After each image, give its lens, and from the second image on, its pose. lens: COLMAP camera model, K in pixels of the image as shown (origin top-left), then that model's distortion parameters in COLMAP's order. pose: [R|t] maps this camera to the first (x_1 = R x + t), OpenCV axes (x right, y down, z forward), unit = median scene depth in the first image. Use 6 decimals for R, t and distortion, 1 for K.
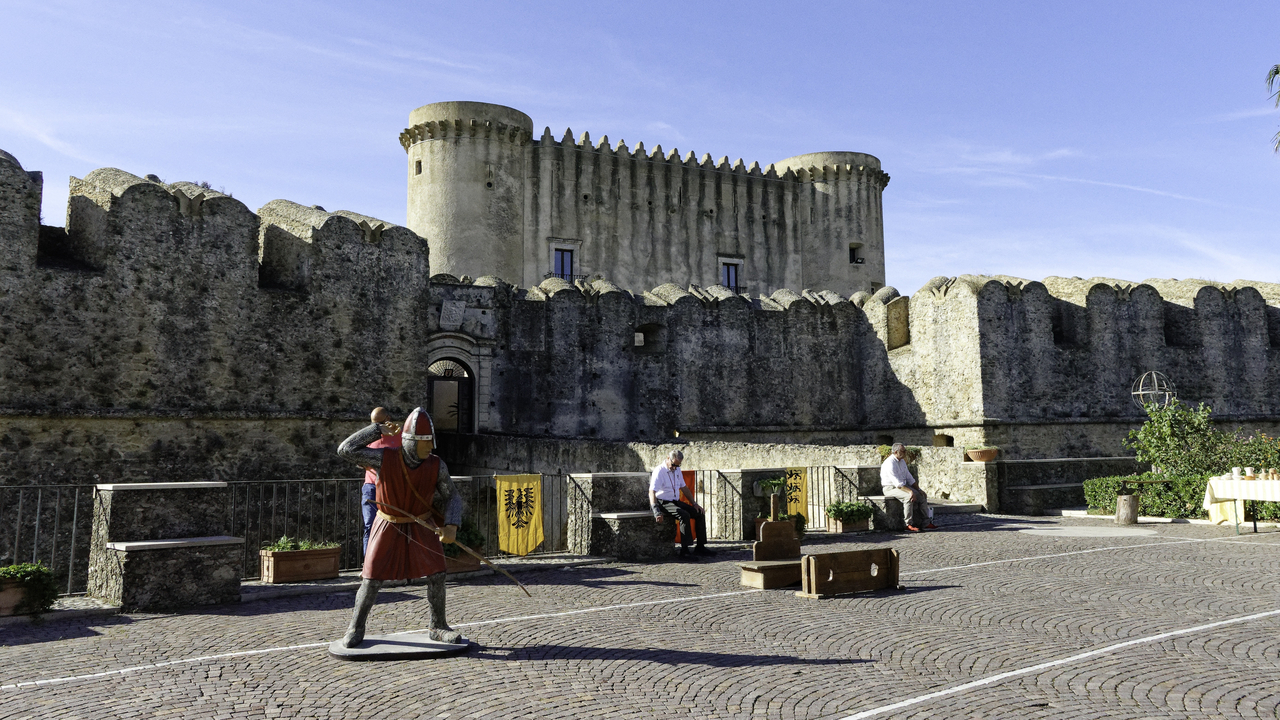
lens RADIAL K [[1019.2, 0, 717.7], [0, 1019.2, 338.6], [0, 0, 1]] dist [-0.012449, 0.020023]
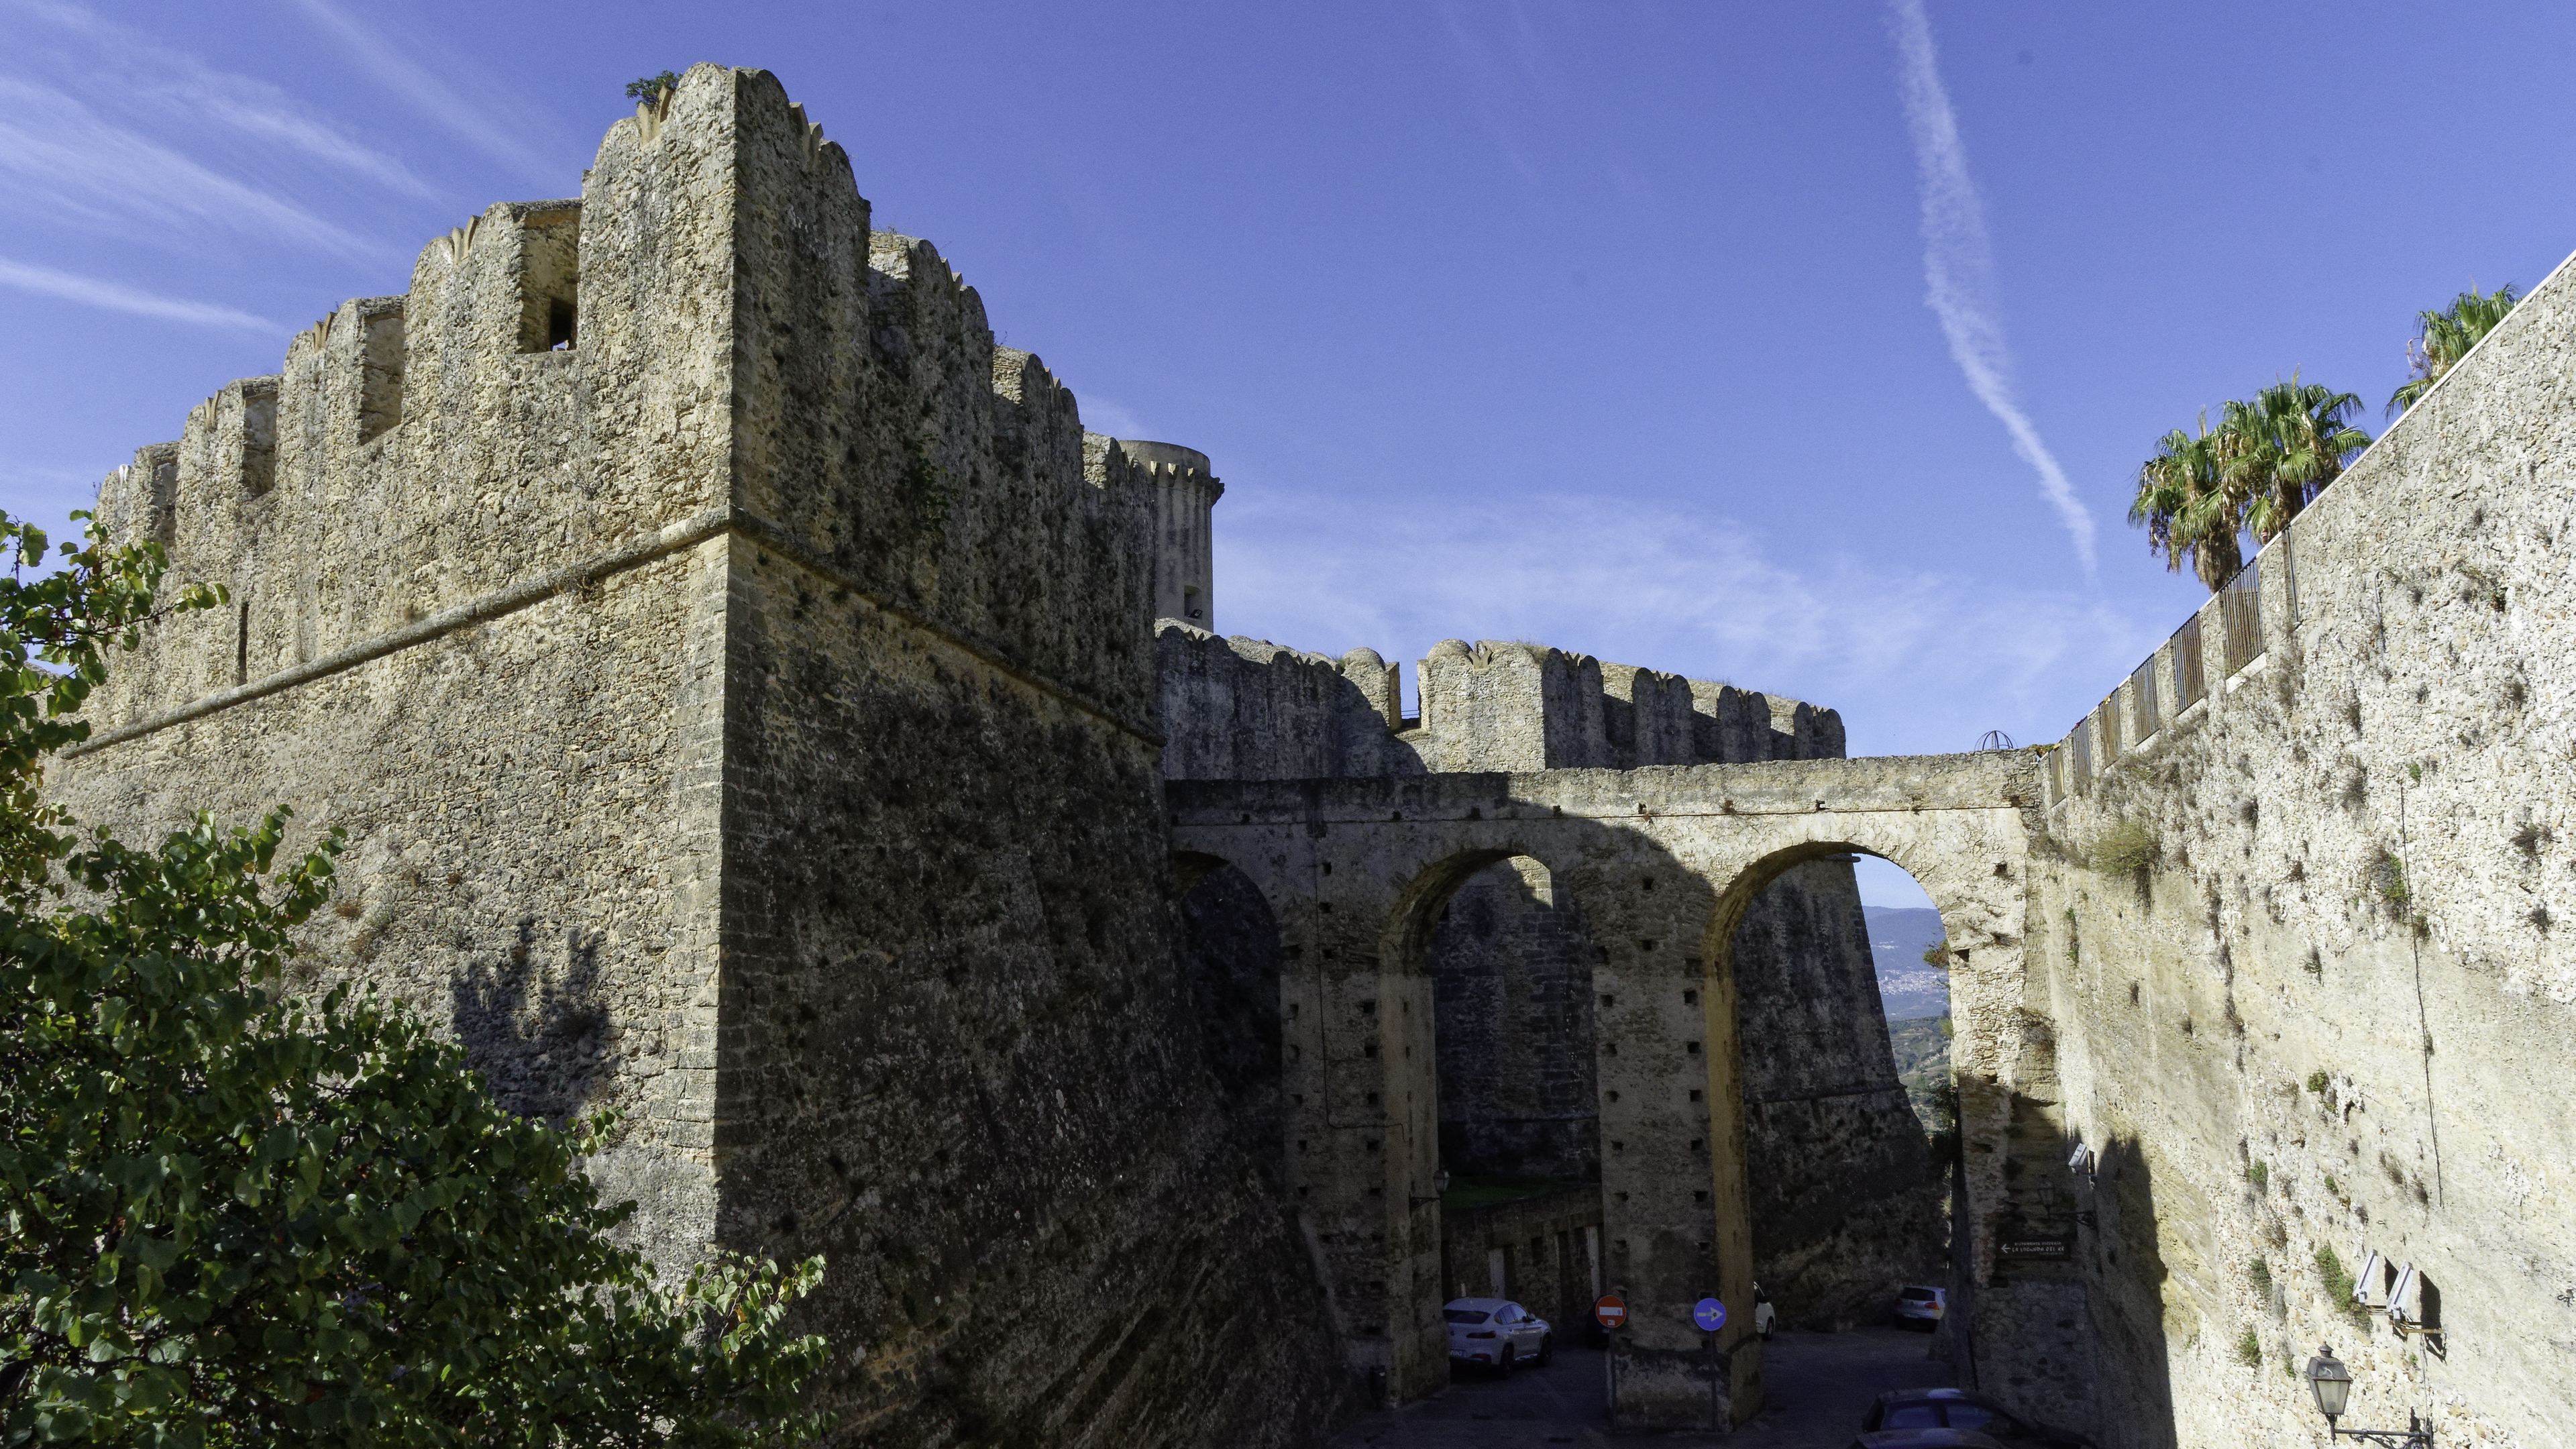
lens RADIAL K [[1907.5, 0, 1272.9], [0, 1907.5, 751.5], [0, 0, 1]] dist [0.020744, -0.019241]
pose [[0.863896, 0.072962, 0.498357, -0.598336], [-0.055433, 0.997215, -0.049904, 0.099788], [-0.500610, 0.015486, 0.865535, -0.124852]]
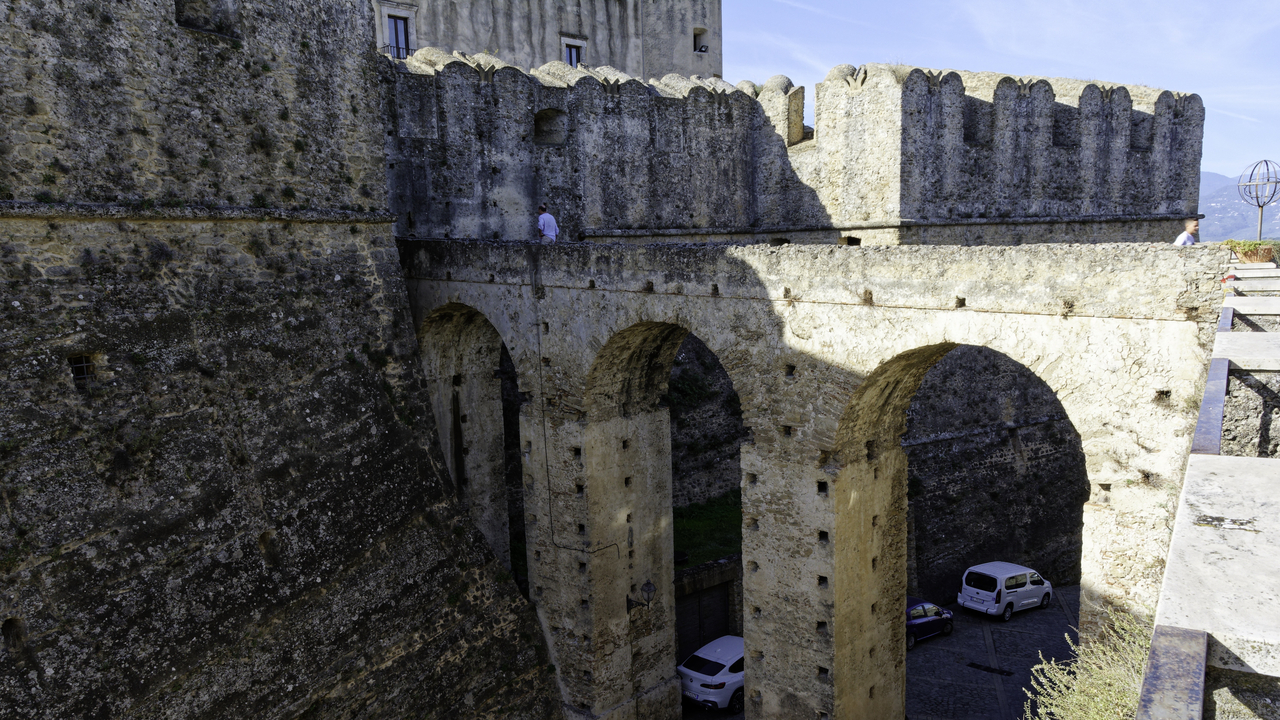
lens RADIAL K [[947.8, 0, 655.8], [0, 947.8, 428.0], [0, 0, 1]] dist [0.020744, -0.019241]
pose [[0.968839, -0.055596, 0.241370, -0.186141], [-0.015637, 0.958811, 0.283613, 0.014711], [-0.247196, -0.278550, 0.928065, 0.149858]]
